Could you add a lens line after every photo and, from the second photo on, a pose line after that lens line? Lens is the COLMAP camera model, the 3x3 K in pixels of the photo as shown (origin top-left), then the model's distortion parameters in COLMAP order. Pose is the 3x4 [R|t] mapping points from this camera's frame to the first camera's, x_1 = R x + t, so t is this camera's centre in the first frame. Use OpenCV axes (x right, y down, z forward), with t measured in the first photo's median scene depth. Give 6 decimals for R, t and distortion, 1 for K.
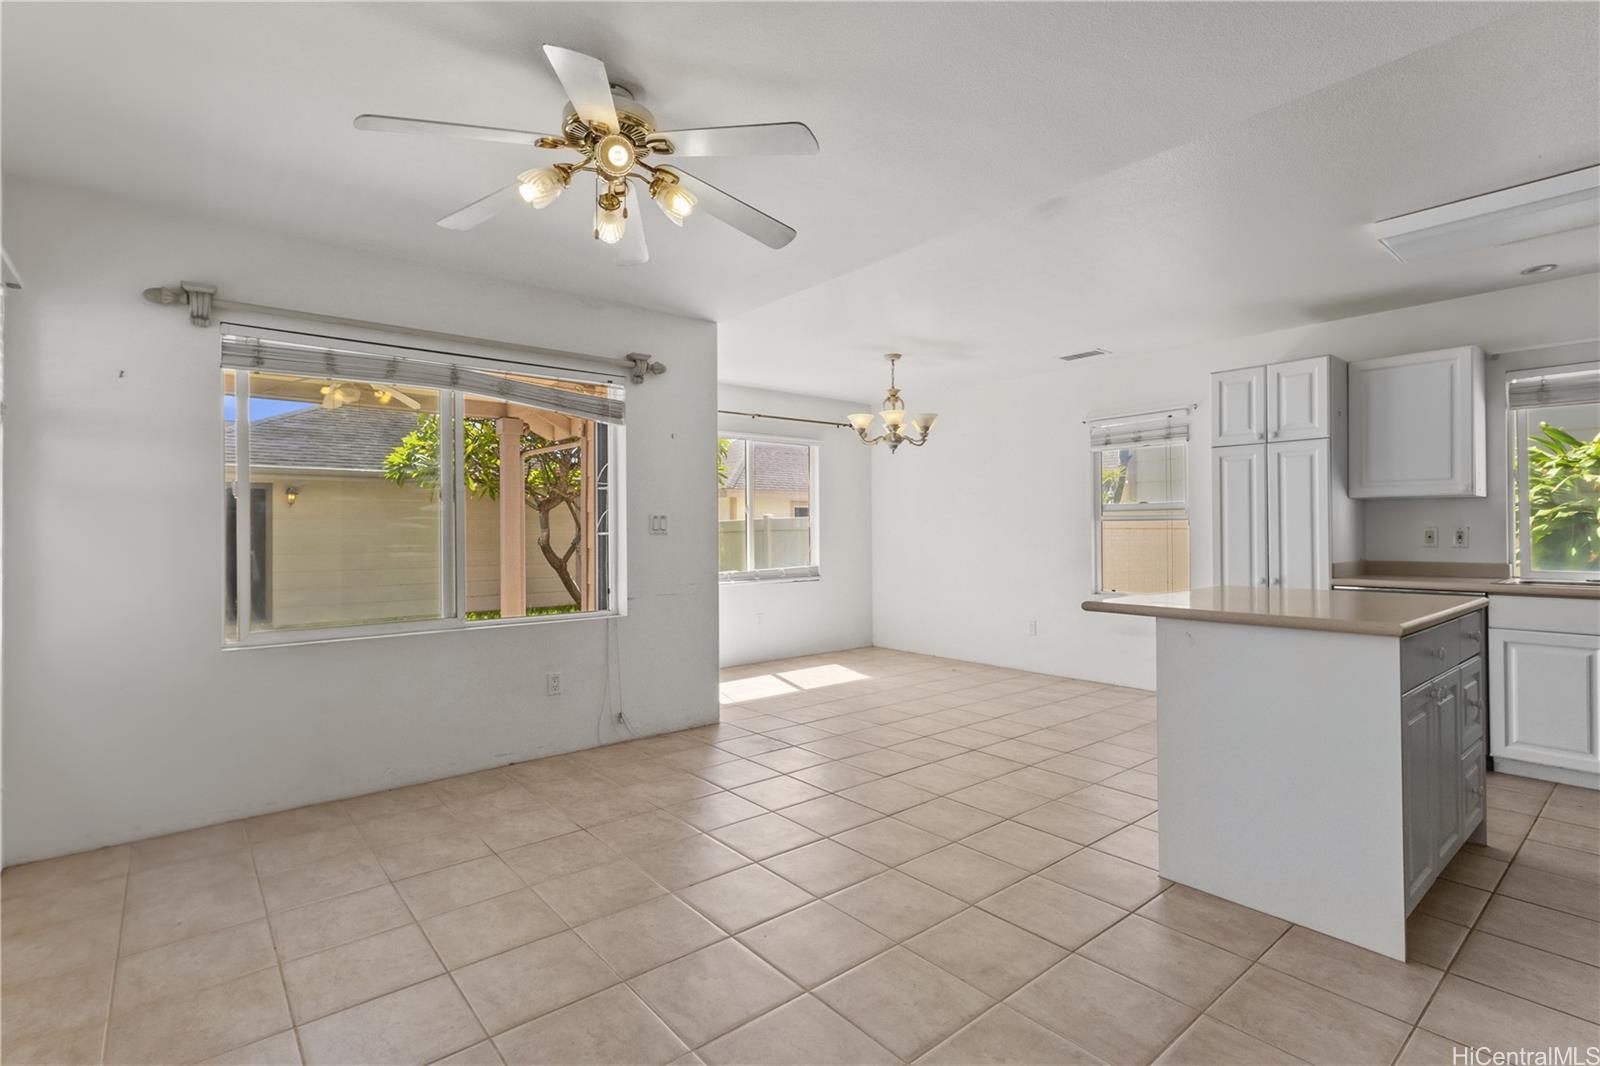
lens RADIAL K [[758.8, 0, 803.5], [0, 758.8, 532.0], [0, 0, 1]] dist [0.002102, 0.000188]
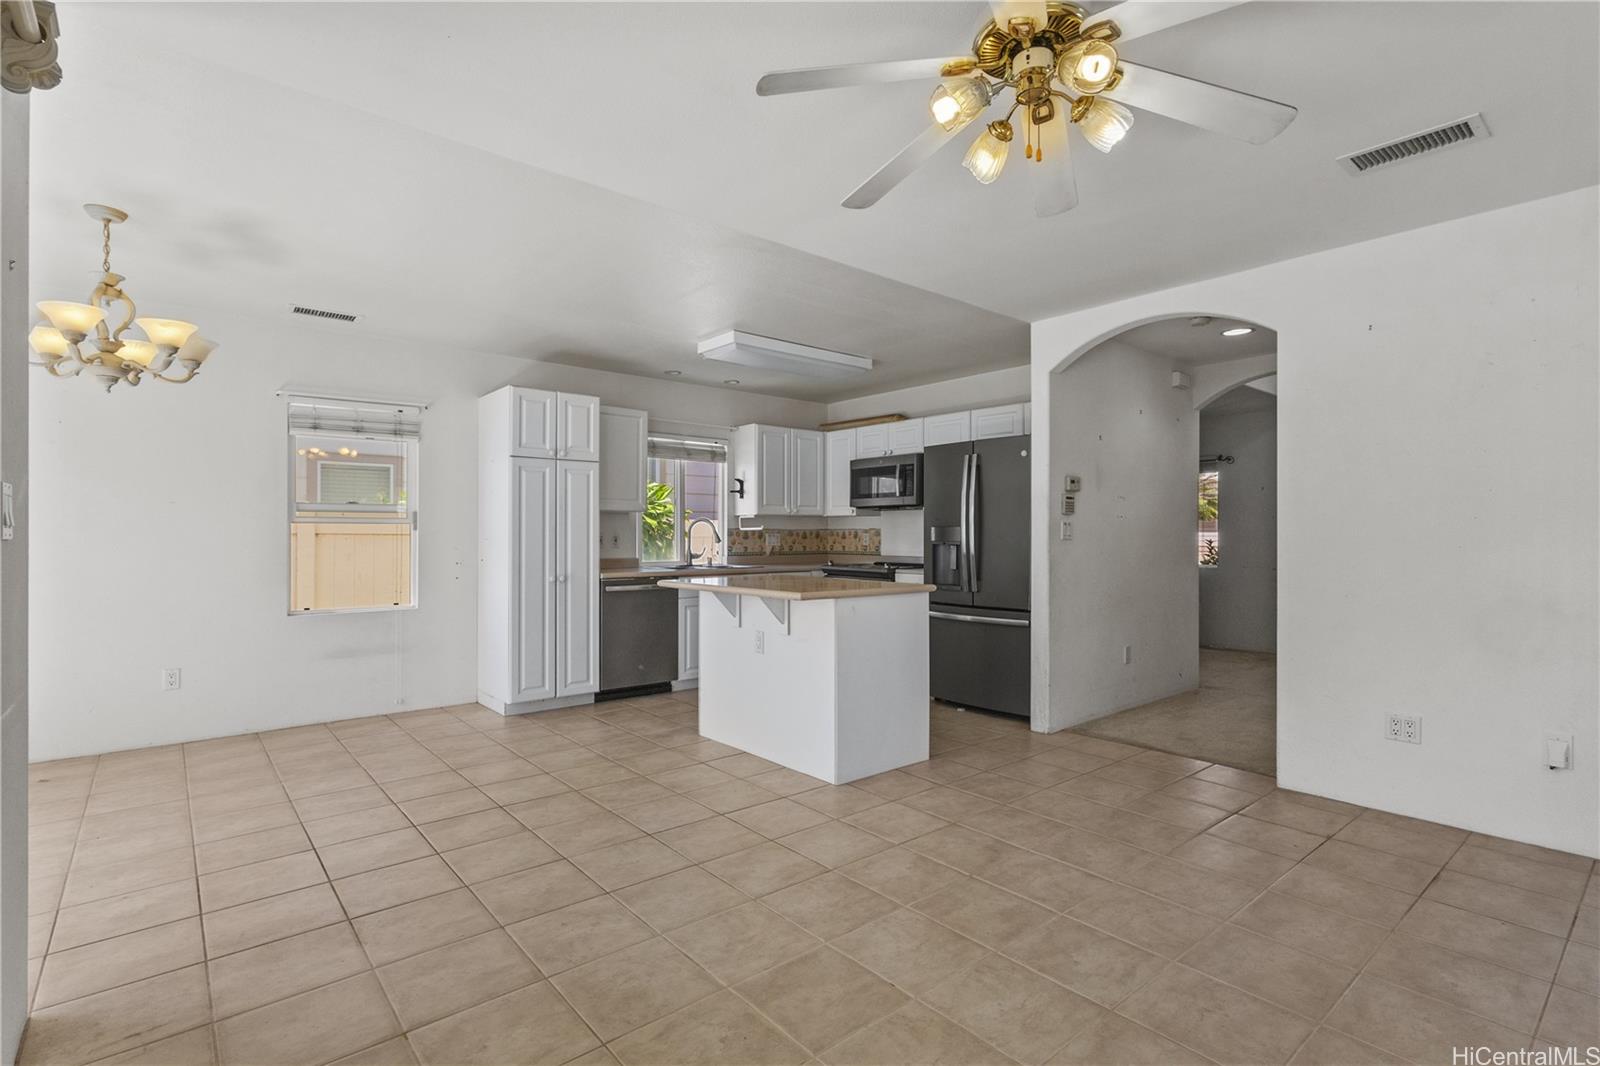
lens RADIAL K [[758.8, 0, 803.5], [0, 758.8, 532.0], [0, 0, 1]] dist [0.002102, 0.000188]
pose [[-0.006064, 0.009404, 0.999937, -0.566181], [-0.000290, 0.999956, -0.009406, 0.003456], [-0.999982, -0.000347, -0.006061, 0.663274]]
